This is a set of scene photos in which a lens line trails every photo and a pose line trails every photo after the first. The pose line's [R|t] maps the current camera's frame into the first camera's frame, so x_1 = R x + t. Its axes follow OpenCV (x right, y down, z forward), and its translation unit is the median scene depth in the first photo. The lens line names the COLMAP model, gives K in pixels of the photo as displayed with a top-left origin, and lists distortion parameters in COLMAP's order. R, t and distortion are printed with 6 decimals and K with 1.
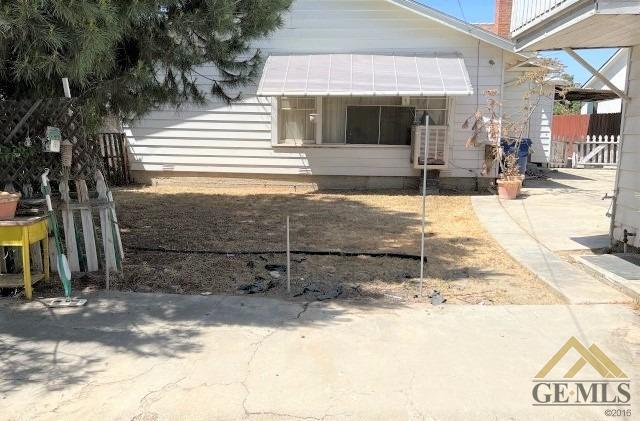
lens RADIAL K [[556.0, 0, 319.9], [0, 556.0, 209.9], [0, 0, 1]] dist [0.002083, 0.000403]
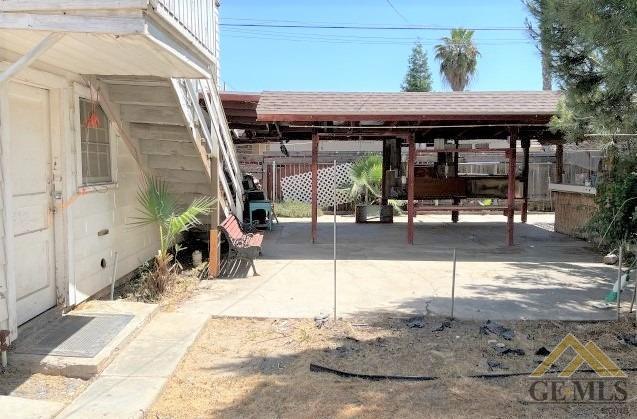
lens RADIAL K [[553.4, 0, 318.3], [0, 553.4, 209.6], [0, 0, 1]] dist [0.002083, 0.000403]
pose [[-0.998028, -0.004229, -0.062630, 0.304184], [-0.019918, 0.967508, 0.252056, -0.356995], [0.059529, 0.252806, -0.965684, 2.138862]]
